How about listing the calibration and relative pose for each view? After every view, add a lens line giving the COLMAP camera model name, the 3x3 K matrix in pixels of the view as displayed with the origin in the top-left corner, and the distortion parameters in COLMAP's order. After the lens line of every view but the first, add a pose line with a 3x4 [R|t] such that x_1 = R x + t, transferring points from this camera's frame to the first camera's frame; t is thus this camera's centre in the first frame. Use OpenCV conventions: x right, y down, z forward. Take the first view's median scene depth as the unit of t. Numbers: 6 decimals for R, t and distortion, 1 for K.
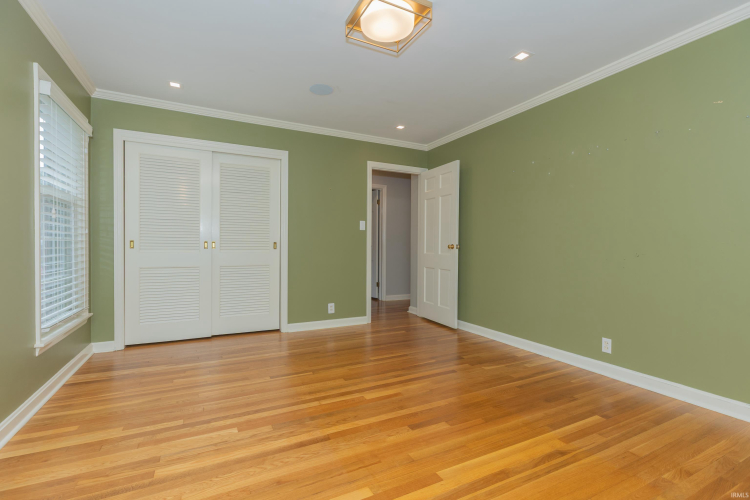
lens RADIAL K [[342.6, 0, 371.9], [0, 342.6, 247.7], [0, 0, 1]] dist [0.007016, 0.000239]
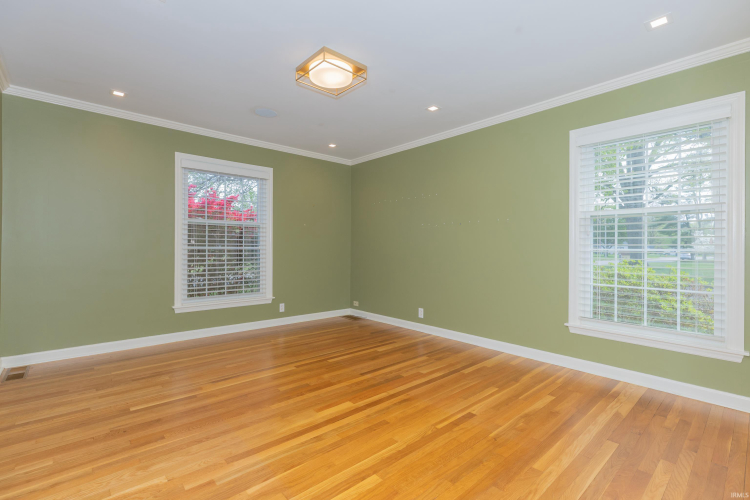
lens RADIAL K [[342.6, 0, 371.9], [0, 342.6, 247.7], [0, 0, 1]] dist [0.007016, 0.000239]
pose [[-0.966004, -0.012549, -0.258224, 0.139551], [-0.014363, 0.999884, 0.005140, -0.023069], [0.258130, 0.008674, -0.966071, 1.461126]]
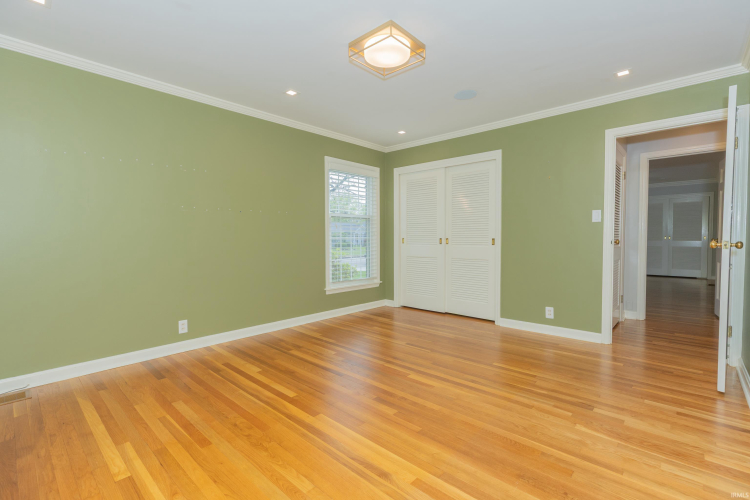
lens RADIAL K [[342.6, 0, 371.9], [0, 342.6, 247.7], [0, 0, 1]] dist [0.007016, 0.000239]
pose [[0.352793, 0.020790, -0.935471, 0.734117], [-0.001859, 0.999767, 0.021517, -0.012330], [0.935700, -0.005852, 0.352749, 0.350287]]
